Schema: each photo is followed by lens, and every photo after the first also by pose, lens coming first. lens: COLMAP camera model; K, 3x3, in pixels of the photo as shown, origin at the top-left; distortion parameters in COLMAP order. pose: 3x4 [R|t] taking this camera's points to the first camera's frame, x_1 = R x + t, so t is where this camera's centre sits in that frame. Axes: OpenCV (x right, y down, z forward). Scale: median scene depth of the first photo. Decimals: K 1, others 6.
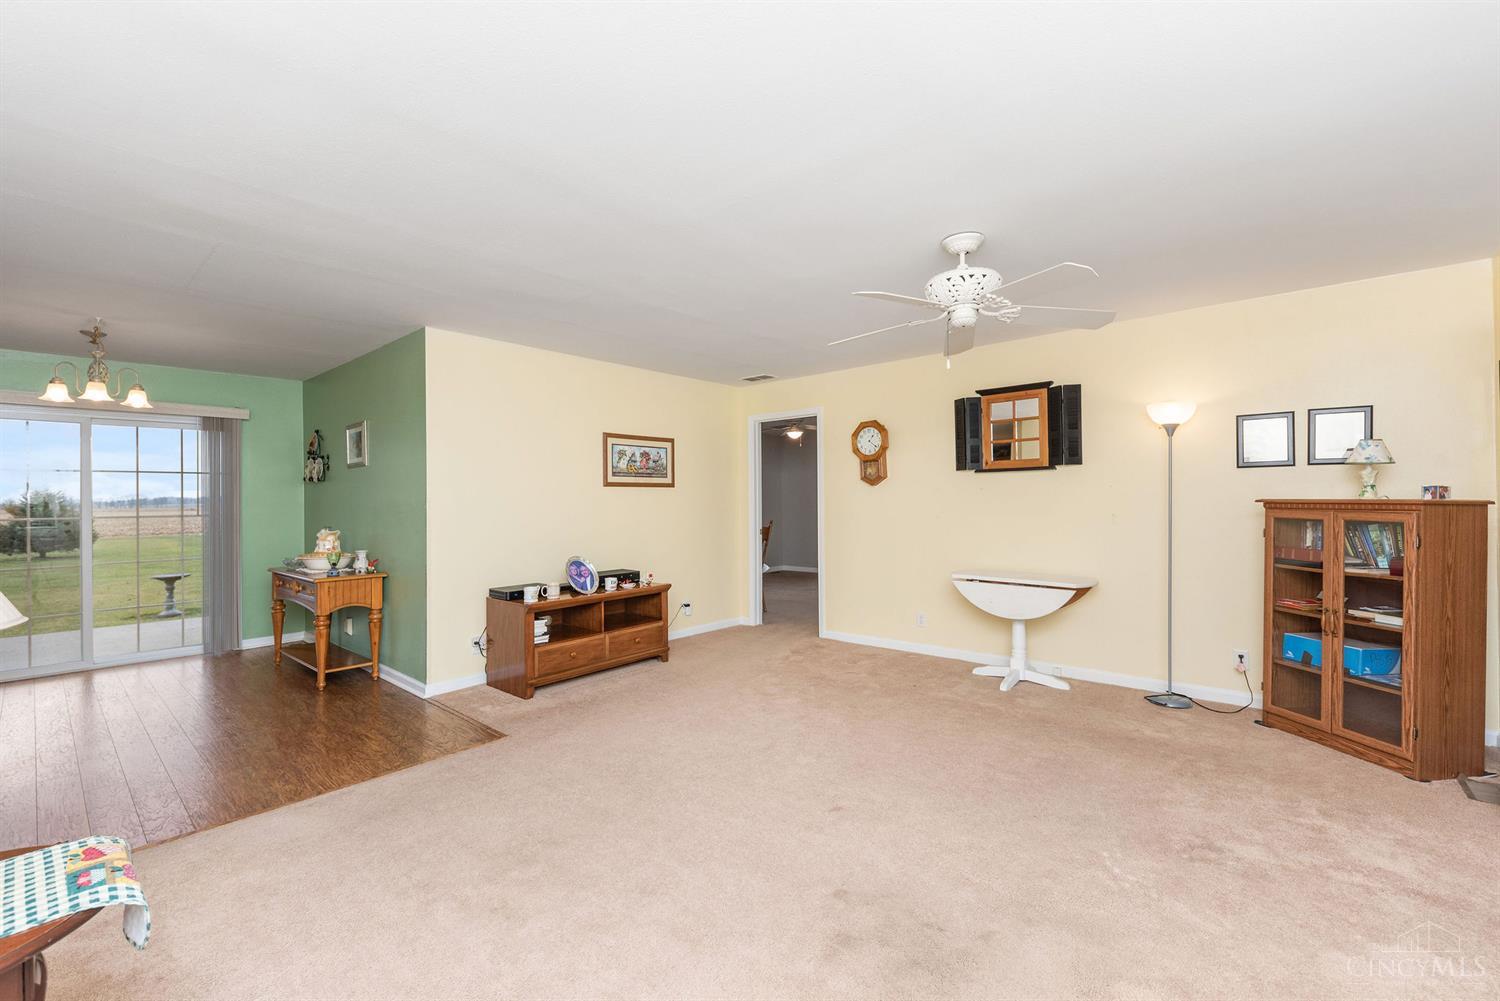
lens RADIAL K [[620.4, 0, 742.8], [0, 620.4, 502.3], [0, 0, 1]] dist [0.000924, 0.000073]
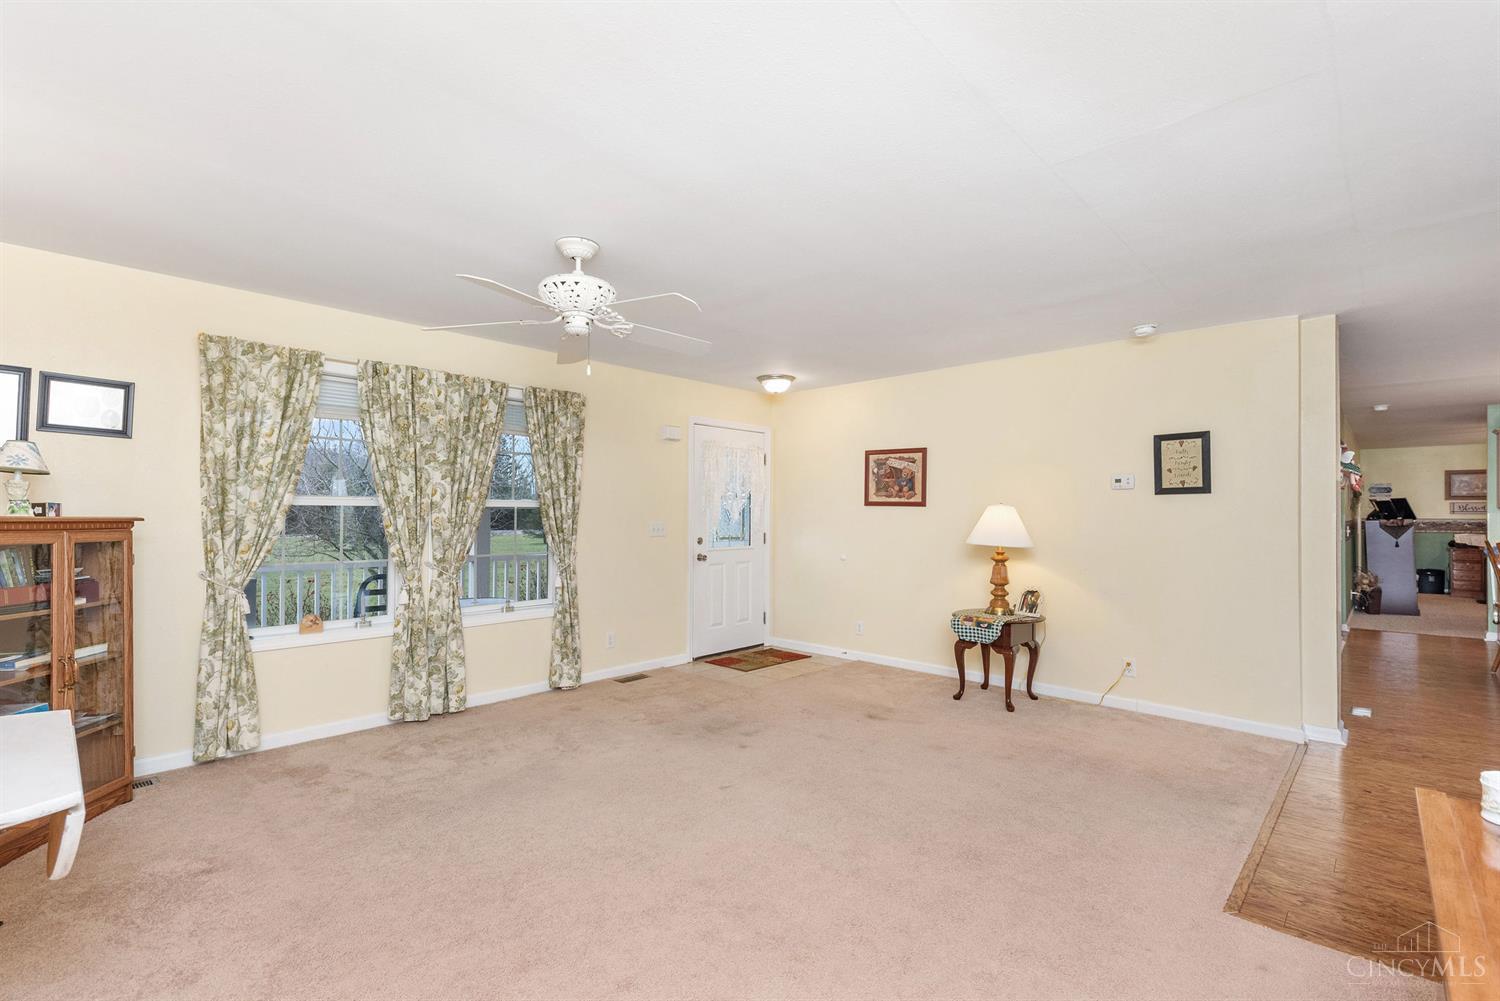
lens RADIAL K [[669.5, 0, 750.0], [0, 669.5, 512.6], [0, 0, 1]] dist [0.000312, -0.000005]
pose [[-0.999640, 0.006513, 0.026024, 0.038699], [0.006501, 0.999979, -0.000545, -0.002793], [-0.026027, -0.000375, -0.999661, 1.262404]]
